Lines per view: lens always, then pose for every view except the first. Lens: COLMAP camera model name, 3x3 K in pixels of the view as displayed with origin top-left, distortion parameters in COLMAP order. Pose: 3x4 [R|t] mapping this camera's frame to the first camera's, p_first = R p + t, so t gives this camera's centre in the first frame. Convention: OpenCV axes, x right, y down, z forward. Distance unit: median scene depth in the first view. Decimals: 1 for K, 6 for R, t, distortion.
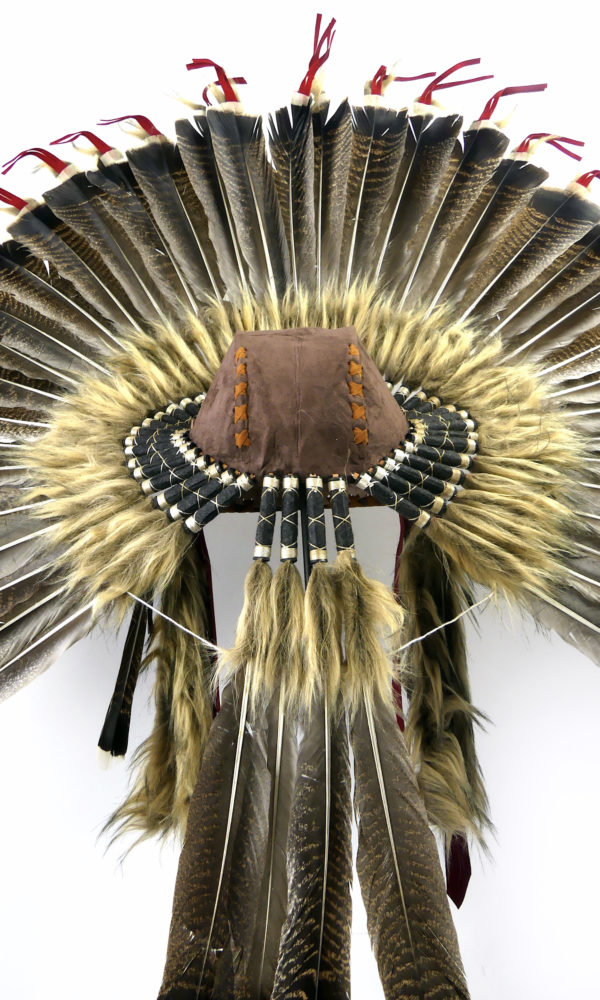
lens RADIAL K [[779.6, 0, 300.0], [0, 779.6, 500.0], [0, 0, 1]] dist [0.007957, 0.003267]
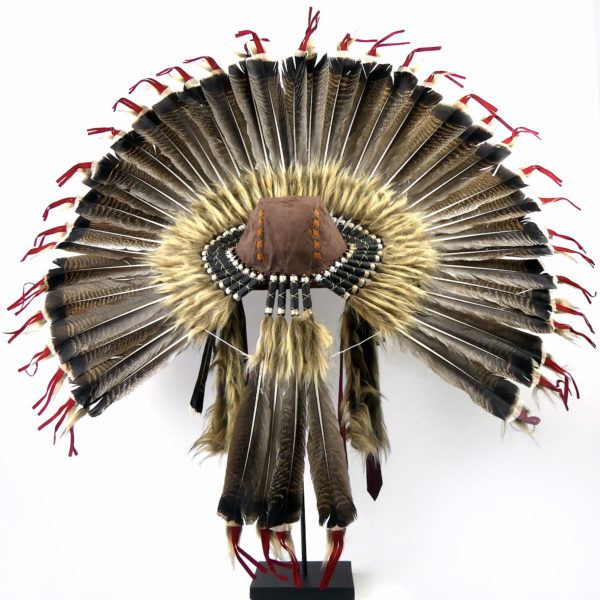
lens RADIAL K [[594.8, 0, 300.0], [0, 594.8, 300.0], [0, 0, 1]] dist [-0.013762, -0.020839]
pose [[0.999484, 0.012963, -0.029401, 0.055474], [-0.011800, 0.999153, 0.039410, -0.017998], [0.029887, -0.039043, 0.998790, -0.409367]]
